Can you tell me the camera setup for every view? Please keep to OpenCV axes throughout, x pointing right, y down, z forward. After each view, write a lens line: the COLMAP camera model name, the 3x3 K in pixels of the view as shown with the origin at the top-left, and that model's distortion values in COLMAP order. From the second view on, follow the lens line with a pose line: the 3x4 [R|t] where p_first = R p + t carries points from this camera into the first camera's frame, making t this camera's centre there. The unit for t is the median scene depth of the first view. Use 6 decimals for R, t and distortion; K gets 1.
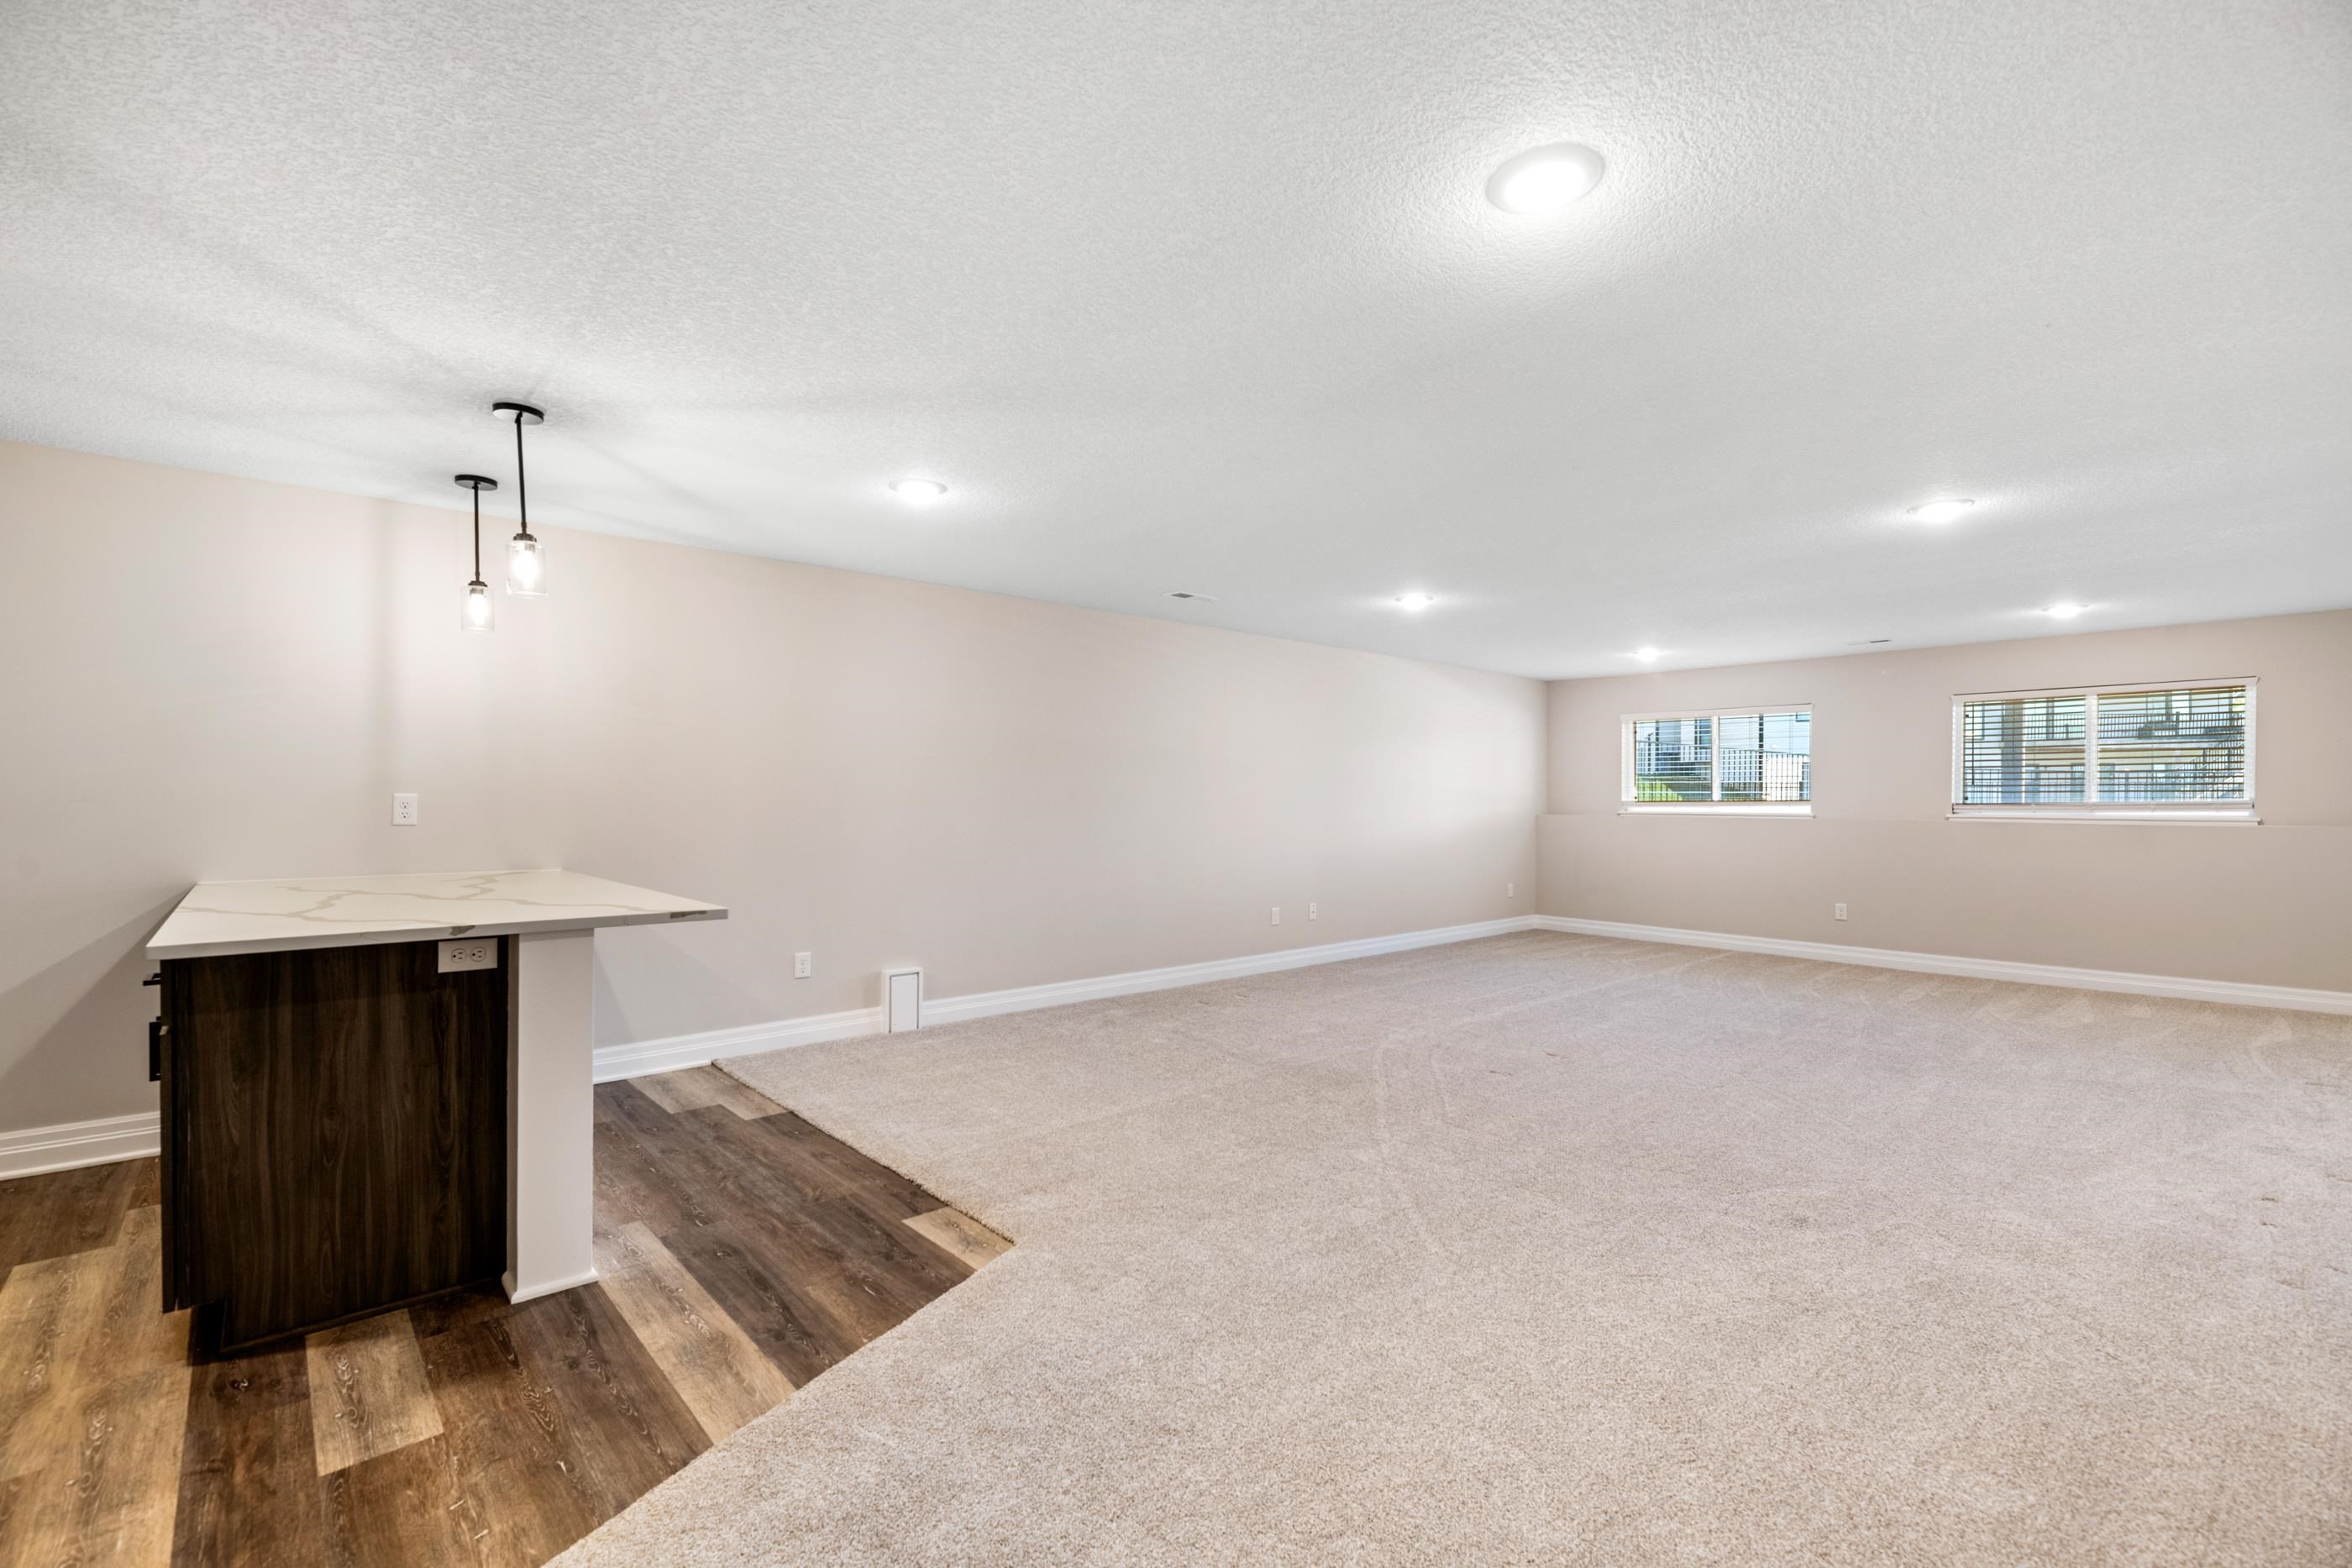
lens RADIAL K [[1012.5, 0, 1173.7], [0, 1012.5, 795.2], [0, 0, 1]] dist [-0.000824, -0.000059]
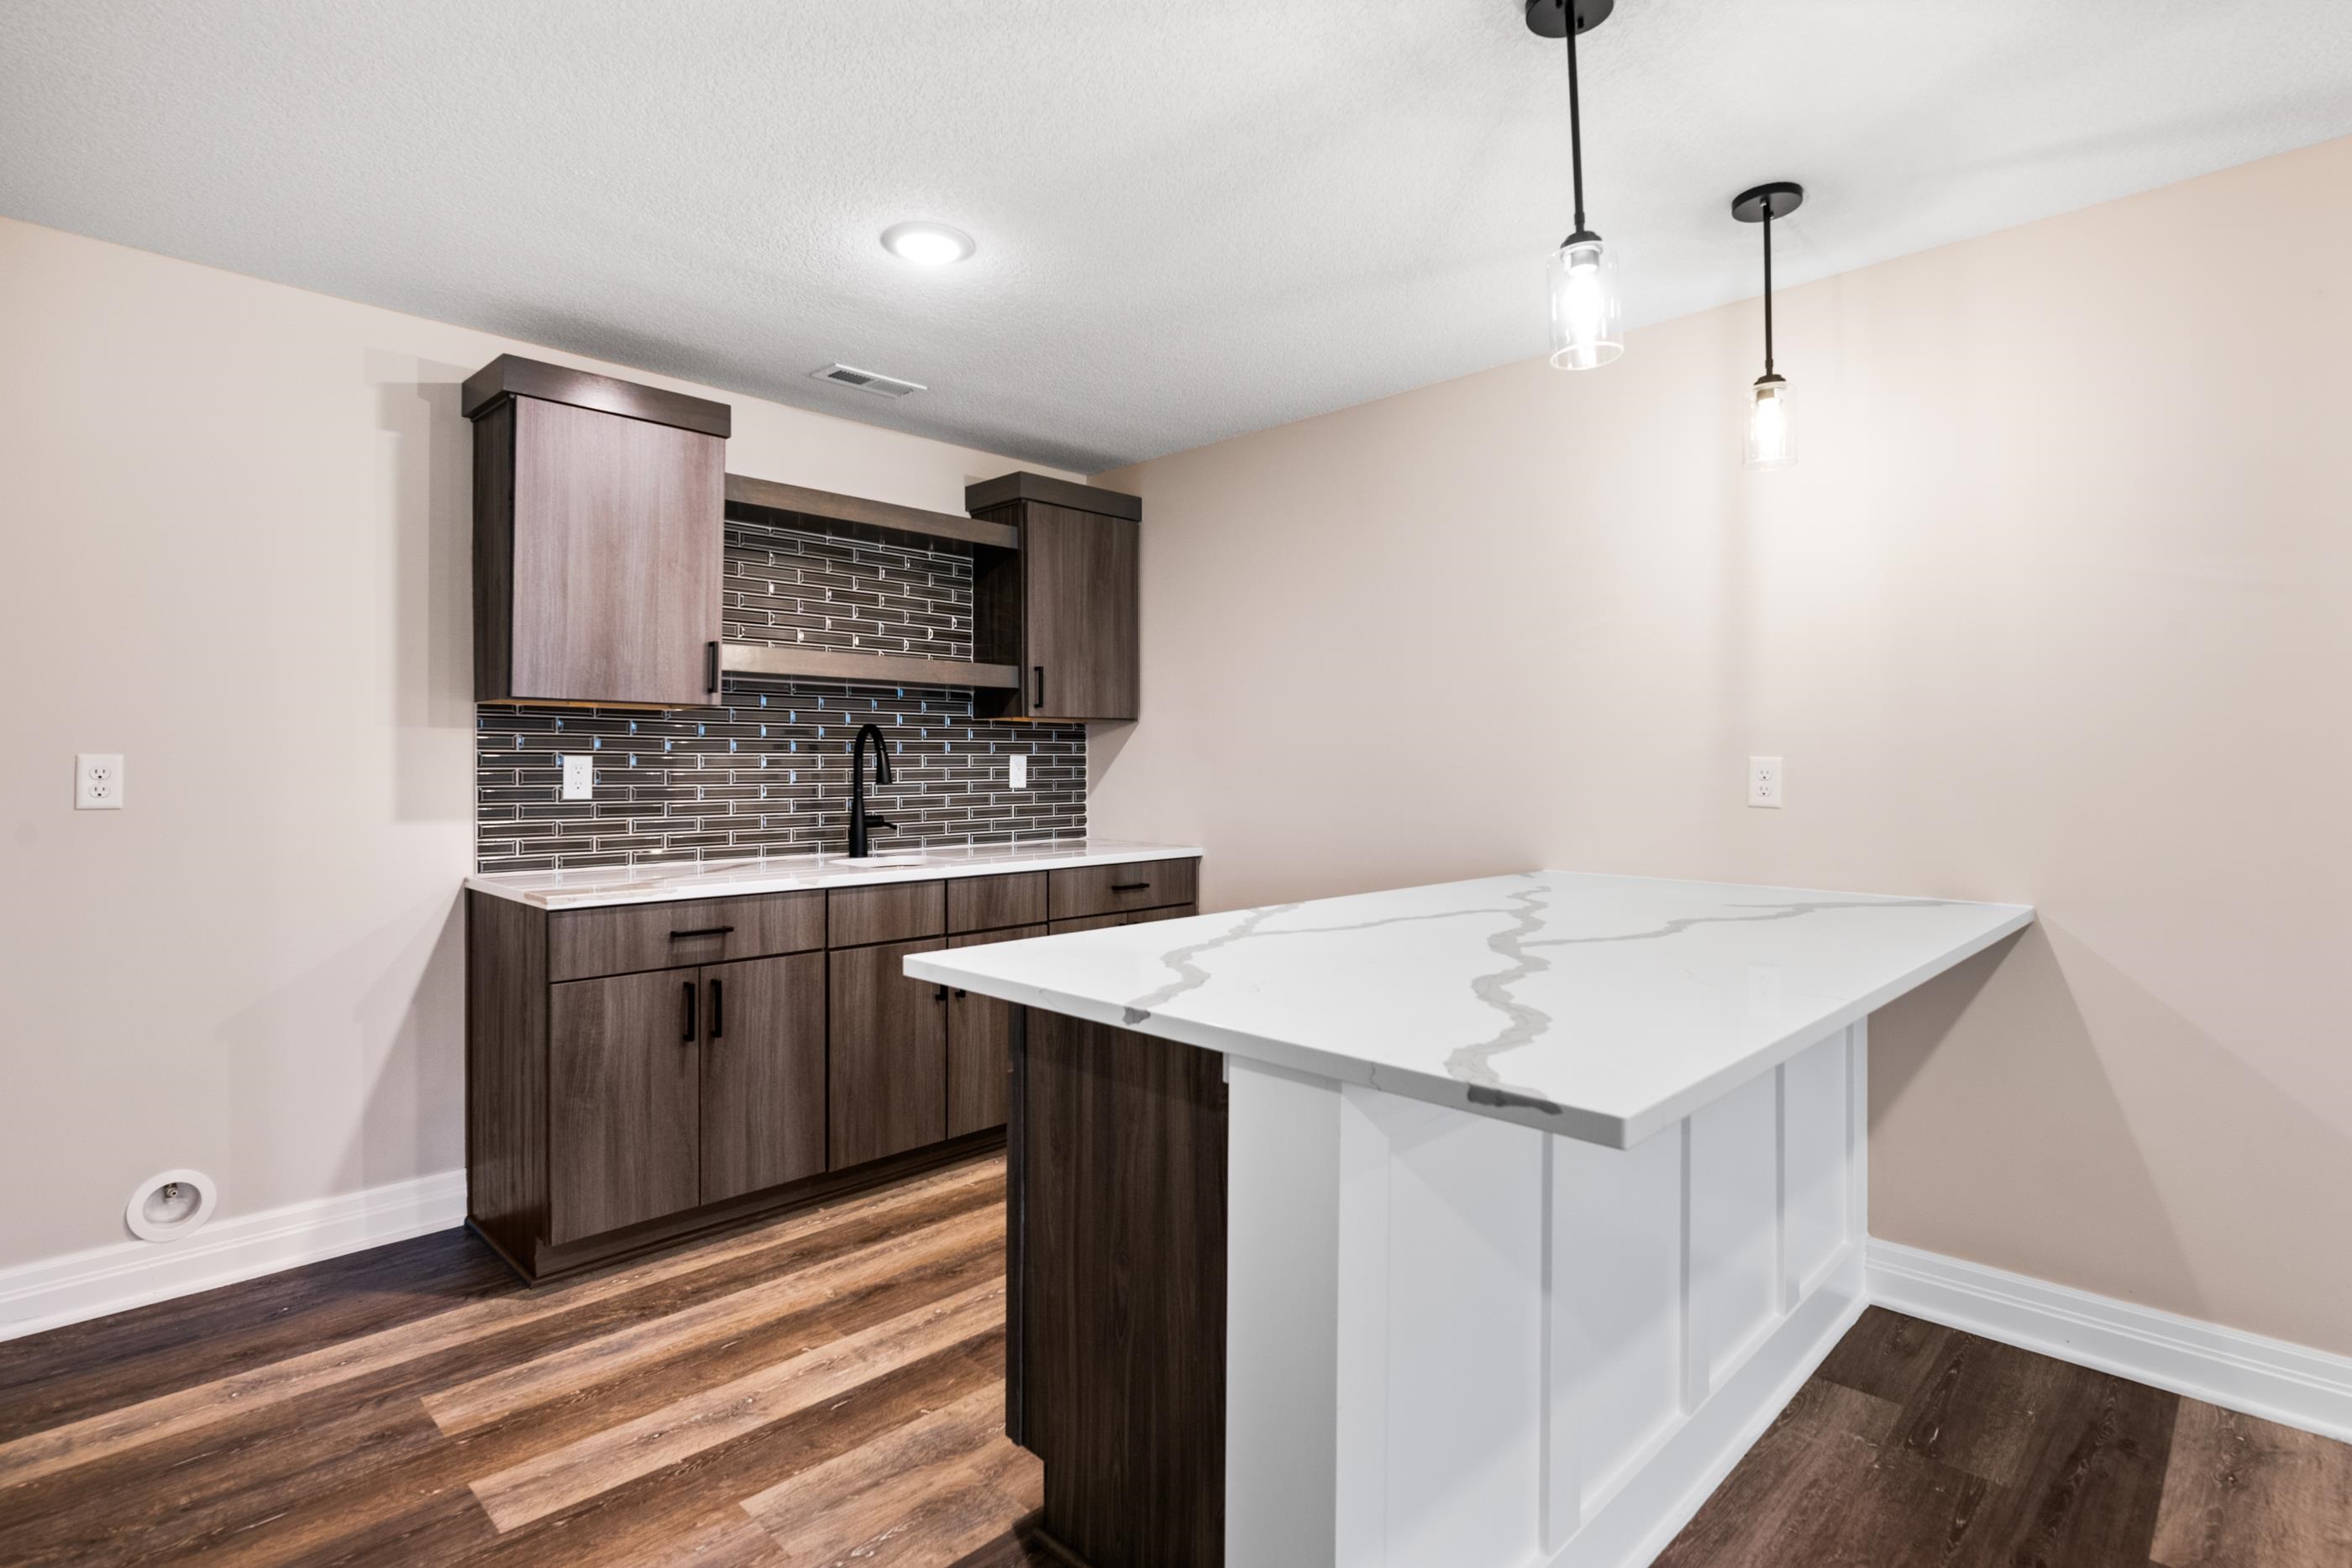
lens RADIAL K [[1149.1, 0, 1175.2], [0, 1149.1, 759.5], [0, 0, 1]] dist [-0.006487, -0.000210]
pose [[0.054814, -0.002967, -0.998492, -0.075772], [-0.001214, 0.999995, -0.003038, 0.002484], [0.998496, 0.001378, 0.054810, 0.644624]]
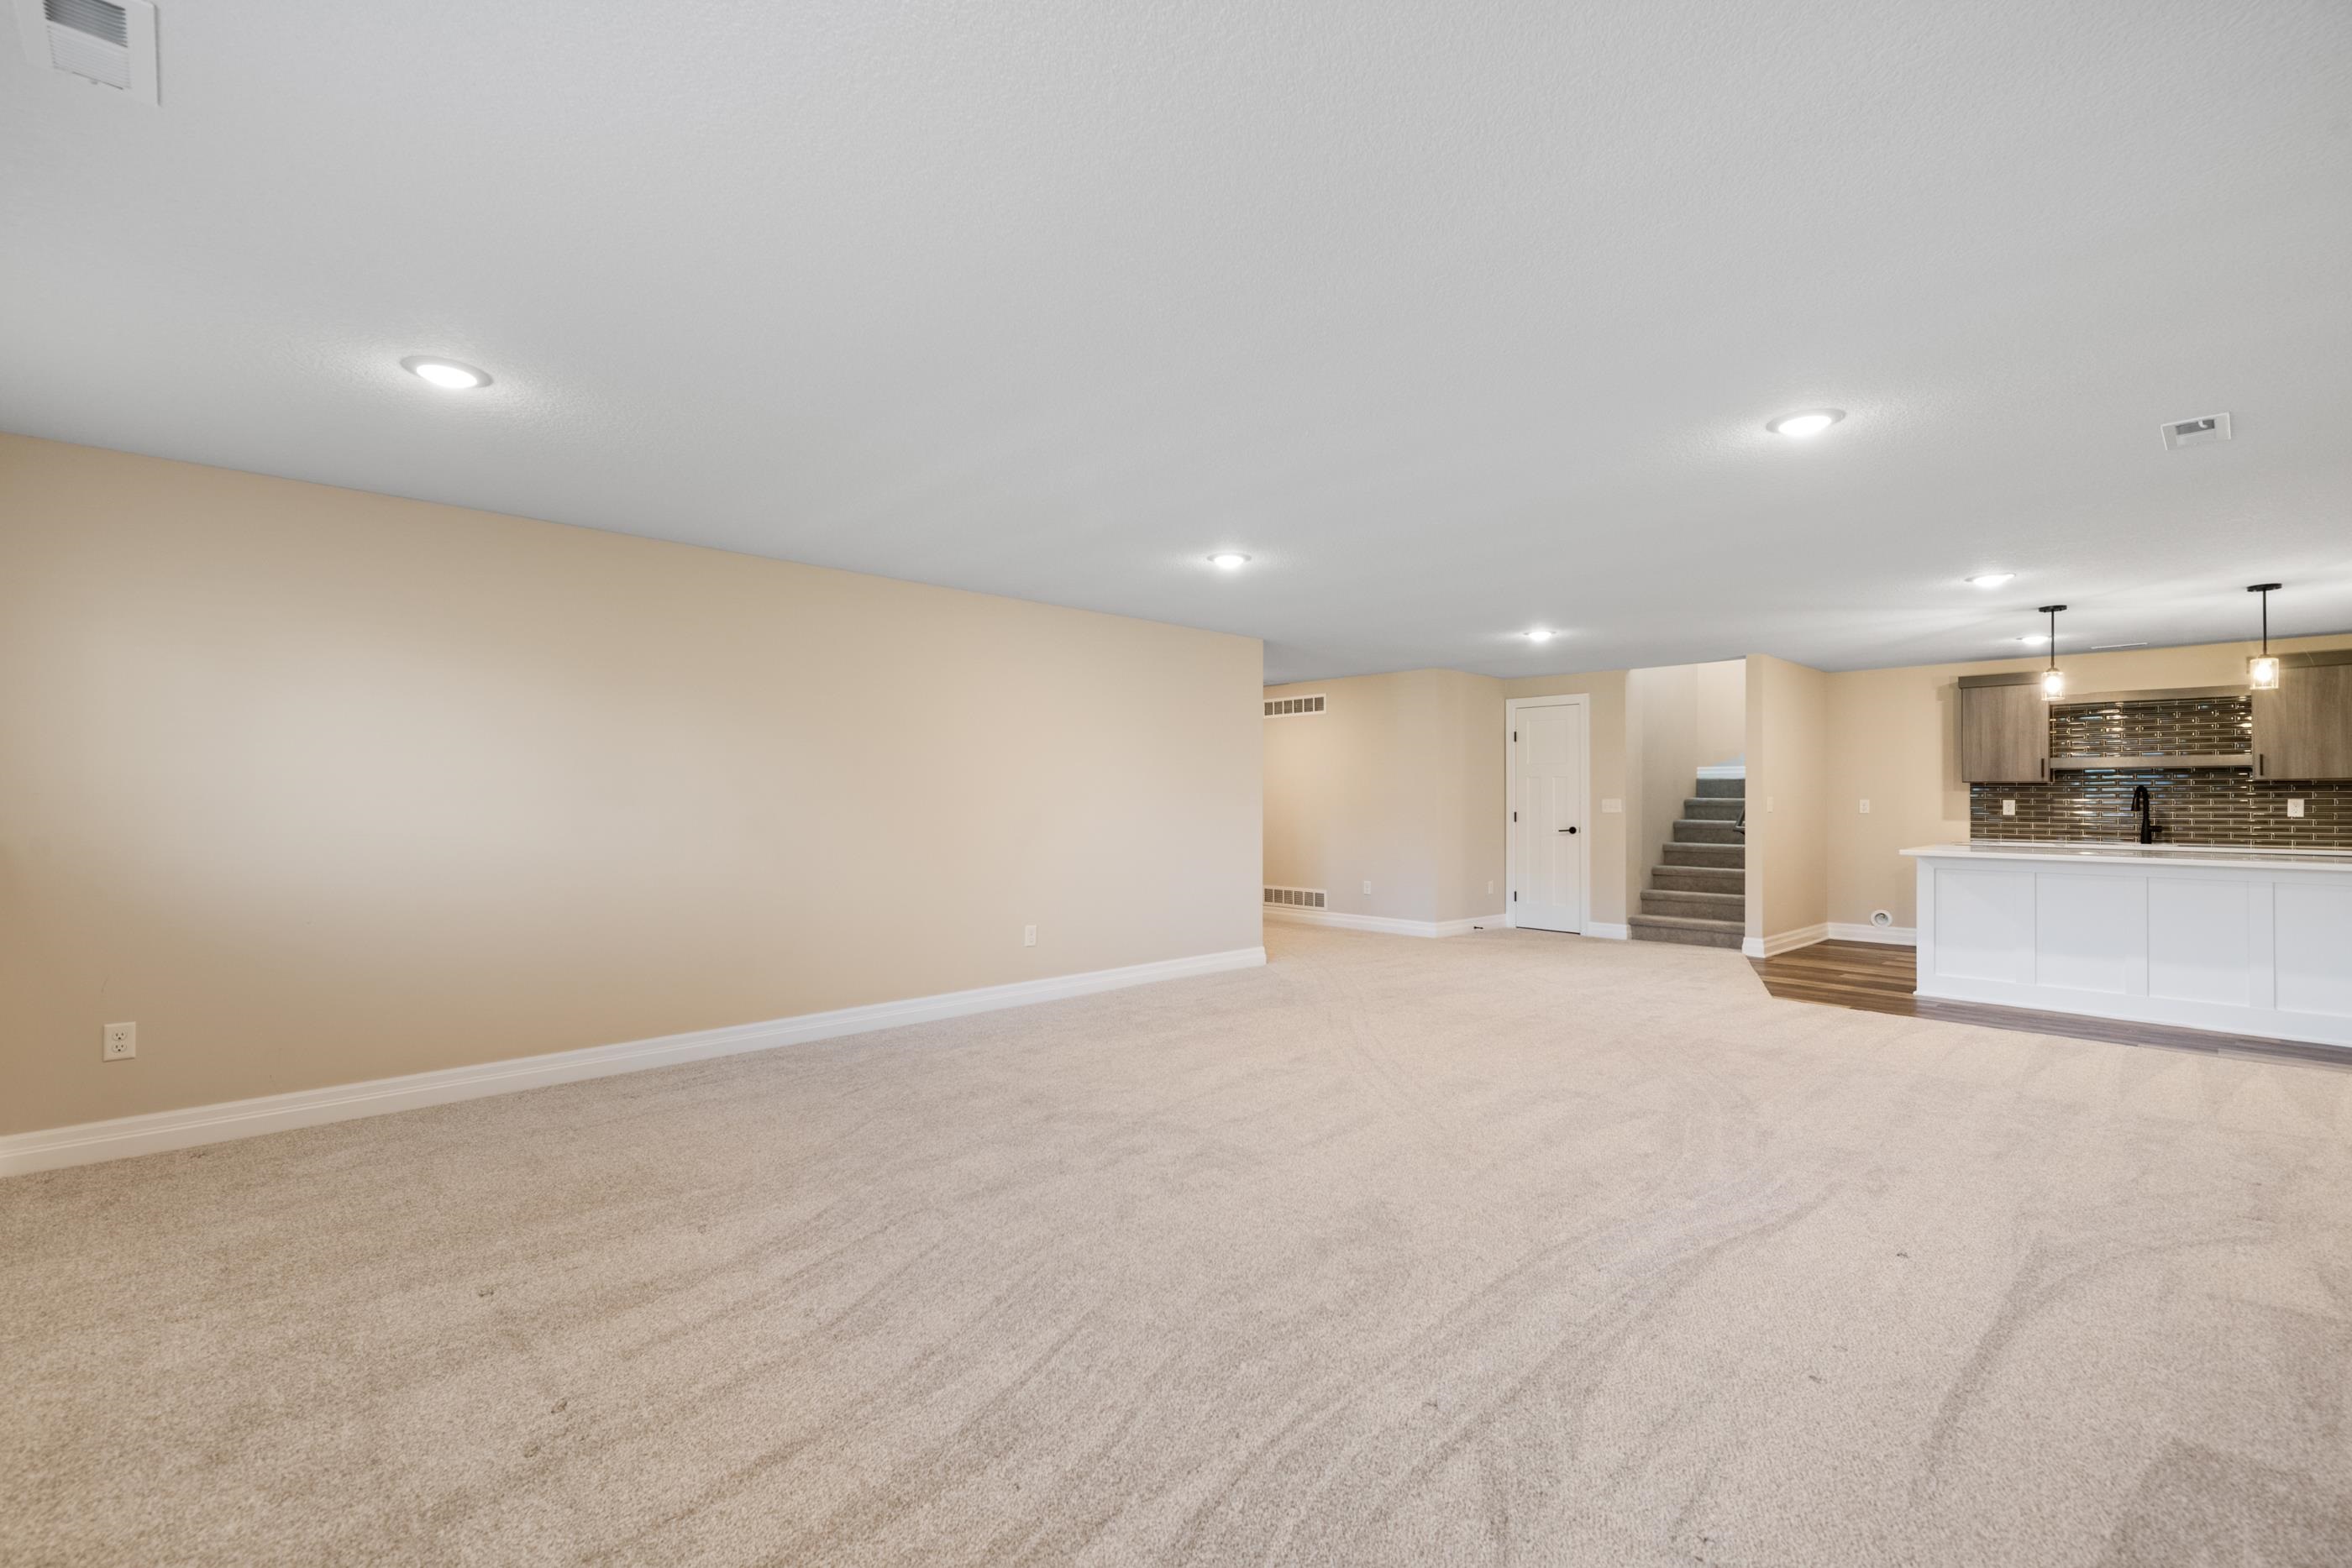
lens RADIAL K [[1012.5, 0, 1177.2], [0, 1012.5, 788.3], [0, 0, 1]] dist [-0.000824, -0.000059]
pose [[-0.999065, -0.011358, -0.041710, 0.271746], [-0.010635, 0.999790, -0.017513, 0.012210], [0.041900, -0.017053, -0.998976, 1.241009]]
